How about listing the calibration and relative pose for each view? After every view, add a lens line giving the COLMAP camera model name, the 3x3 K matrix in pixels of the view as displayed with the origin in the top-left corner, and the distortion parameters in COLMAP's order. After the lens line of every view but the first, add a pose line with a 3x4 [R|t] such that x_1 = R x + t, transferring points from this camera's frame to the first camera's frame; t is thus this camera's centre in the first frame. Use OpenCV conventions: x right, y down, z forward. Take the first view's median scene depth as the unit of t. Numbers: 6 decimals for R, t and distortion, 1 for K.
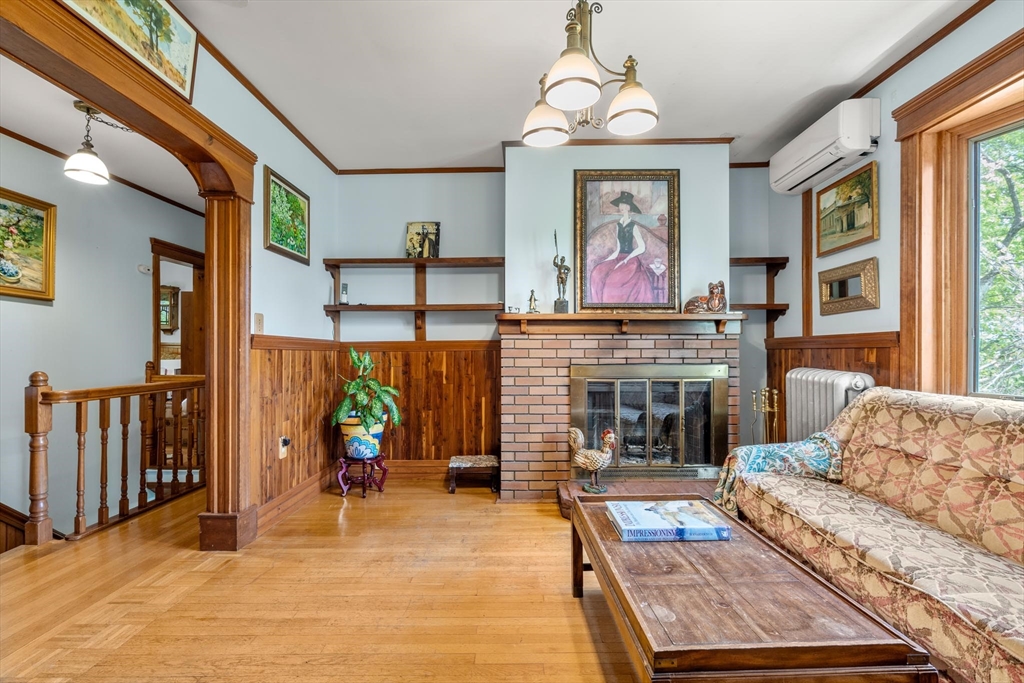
lens RADIAL K [[464.3, 0, 512.9], [0, 464.3, 351.8], [0, 0, 1]] dist [-0.000239, -0.000073]
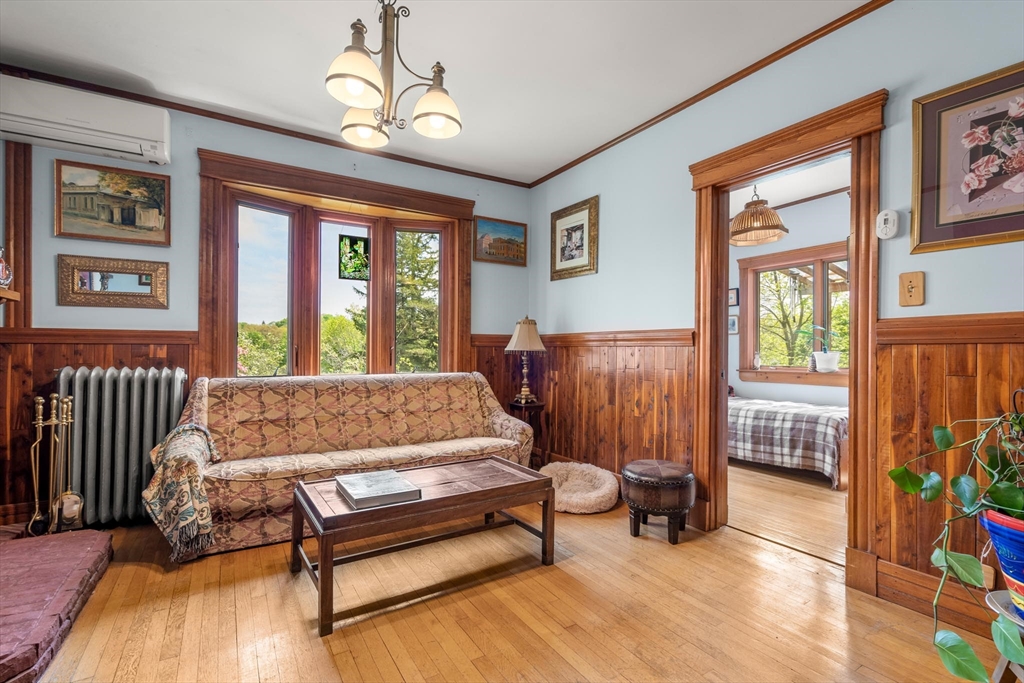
lens RADIAL K [[464.3, 0, 512.7], [0, 464.3, 344.9], [0, 0, 1]] dist [-0.000239, -0.000073]
pose [[-0.524215, 0.012634, 0.851492, -0.595333], [-0.003547, 0.999849, -0.017018, 0.008722], [-0.851578, -0.011941, -0.524091, 0.881952]]
